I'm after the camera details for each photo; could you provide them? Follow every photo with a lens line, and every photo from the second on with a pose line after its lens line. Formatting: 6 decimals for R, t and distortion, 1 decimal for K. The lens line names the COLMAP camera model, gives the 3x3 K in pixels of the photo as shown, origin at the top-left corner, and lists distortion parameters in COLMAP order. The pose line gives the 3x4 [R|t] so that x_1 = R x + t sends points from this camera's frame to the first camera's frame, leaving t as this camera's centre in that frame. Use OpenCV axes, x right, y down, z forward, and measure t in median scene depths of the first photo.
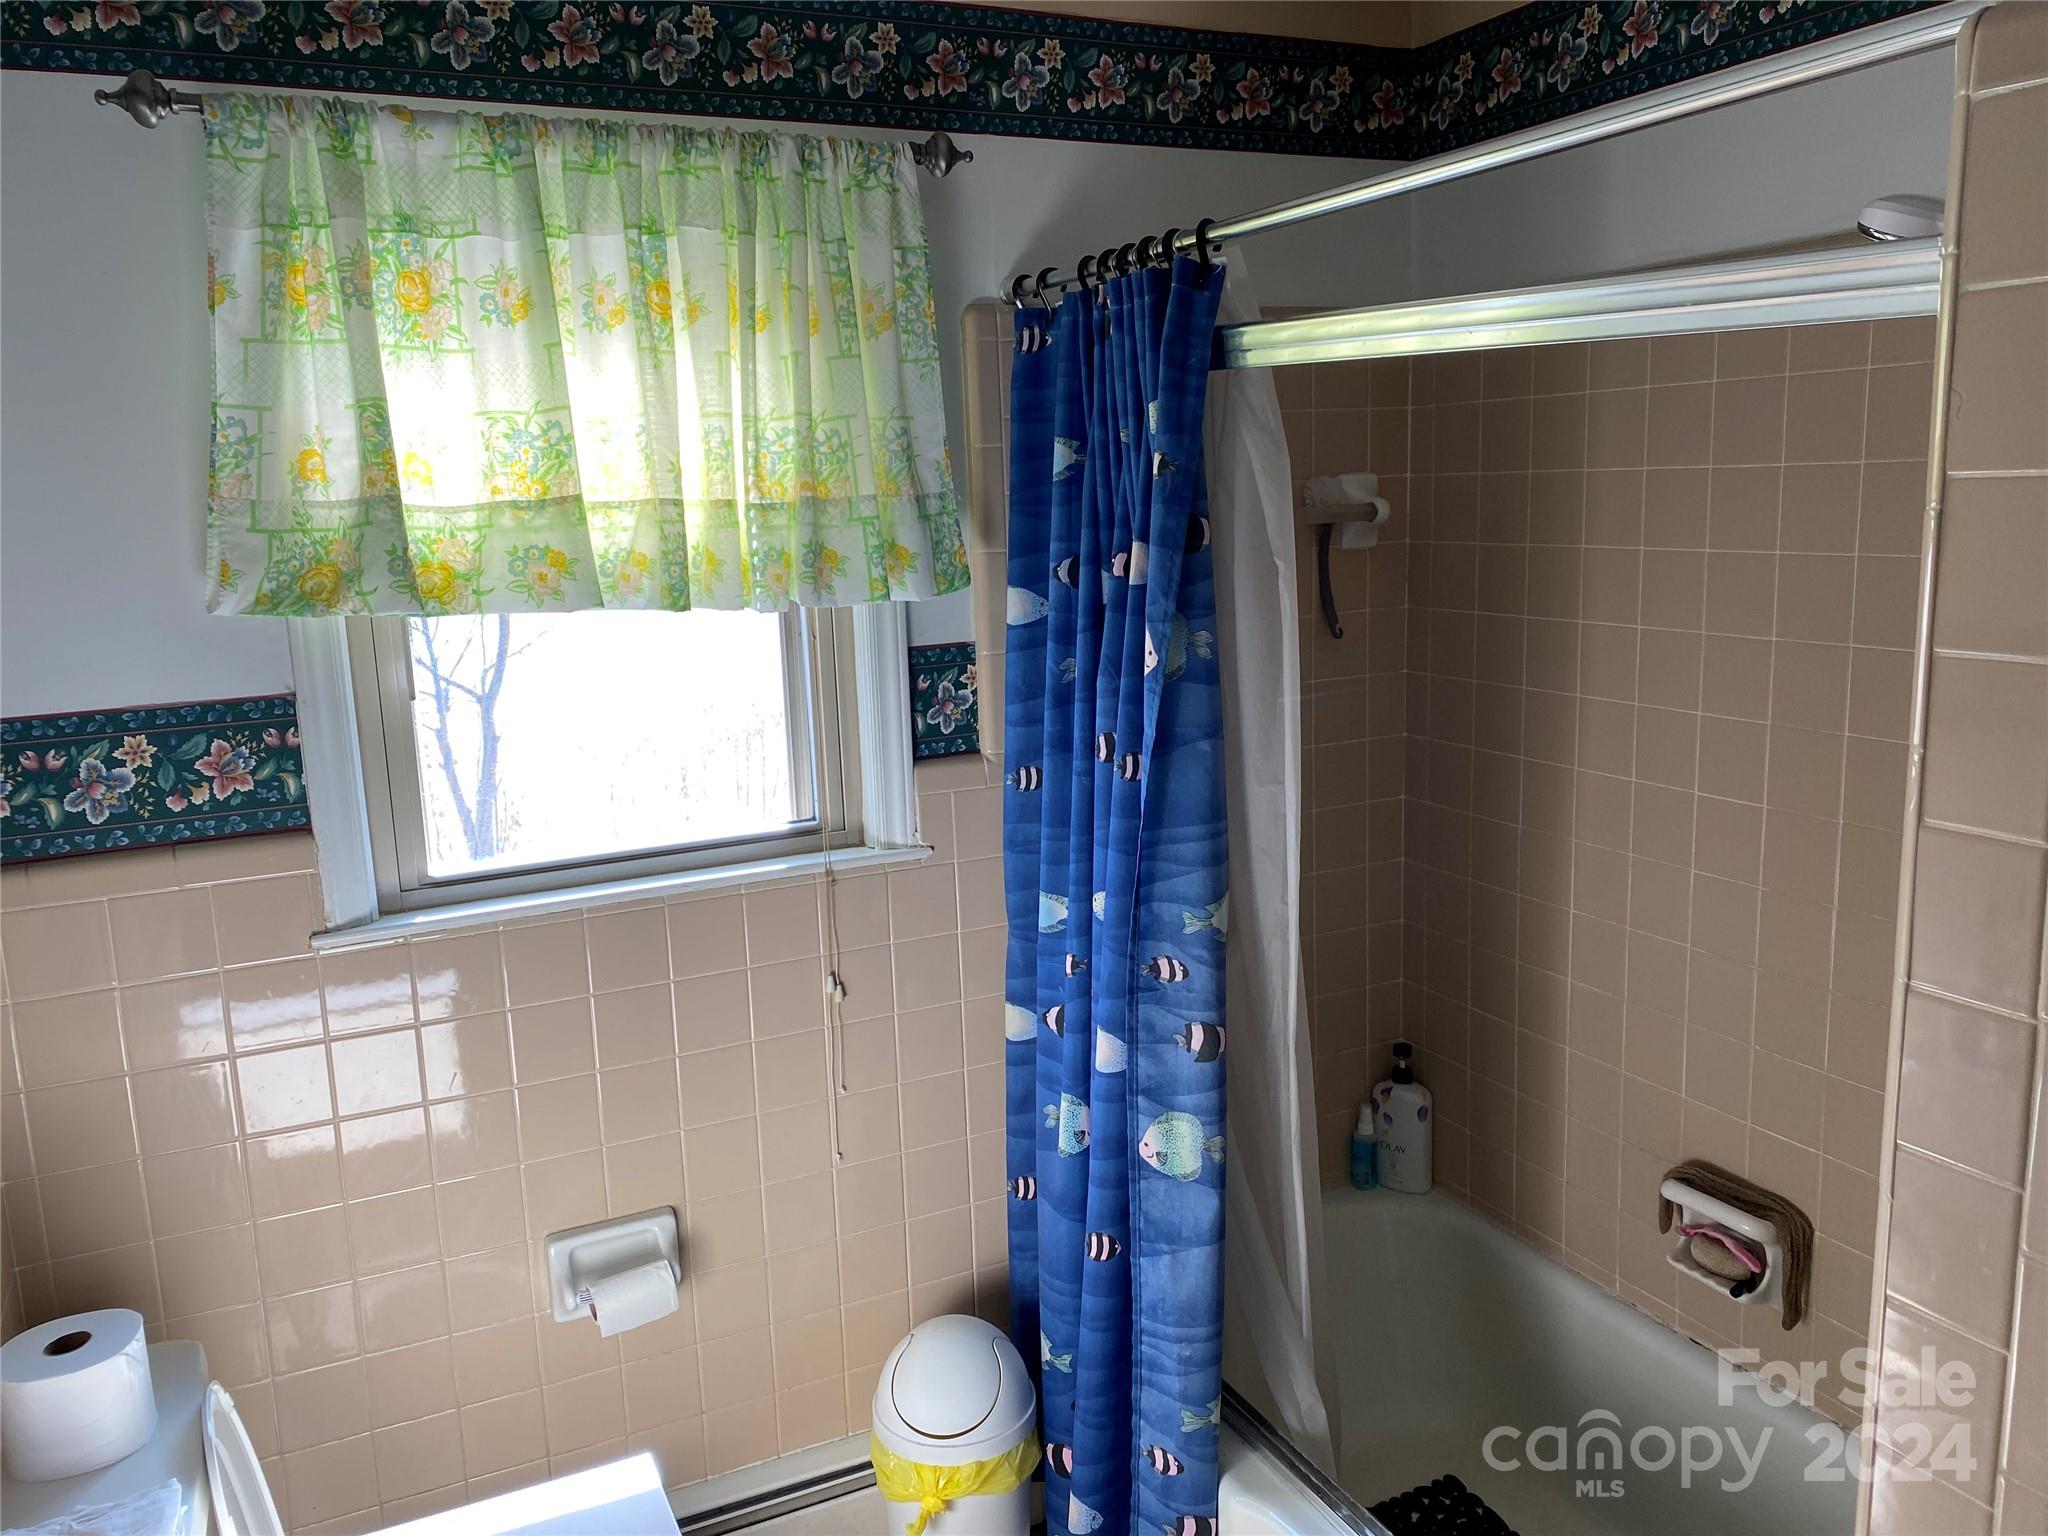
lens RADIAL K [[1566.1, 0, 1024.0], [0, 1566.1, 768.0], [0, 0, 1]] dist [0.115470, -0.188501]
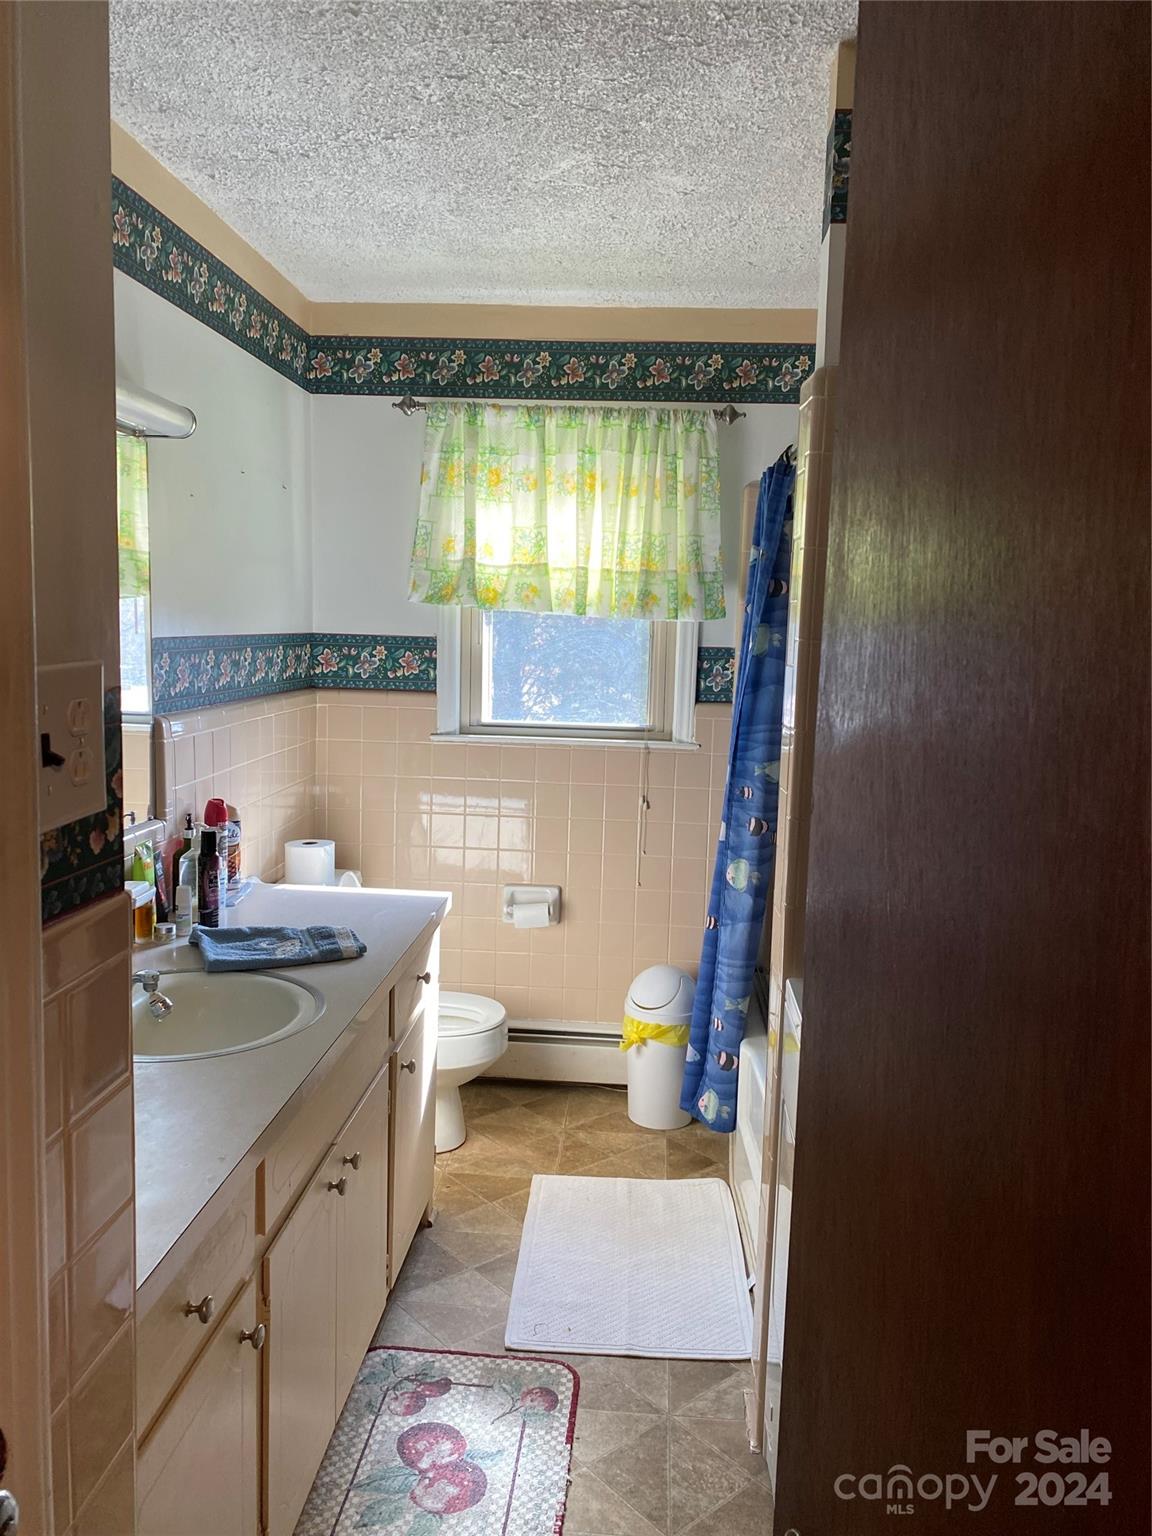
lens RADIAL K [[1167.6, 0, 576.0], [0, 1167.6, 768.0], [0, 0, 1]] dist [0.175222, -0.000733]
pose [[0.870027, 0.122983, -0.477418, 0.637641], [-0.149552, 0.988592, -0.017874, 0.157012], [0.469773, 0.086950, 0.878495, -0.503501]]
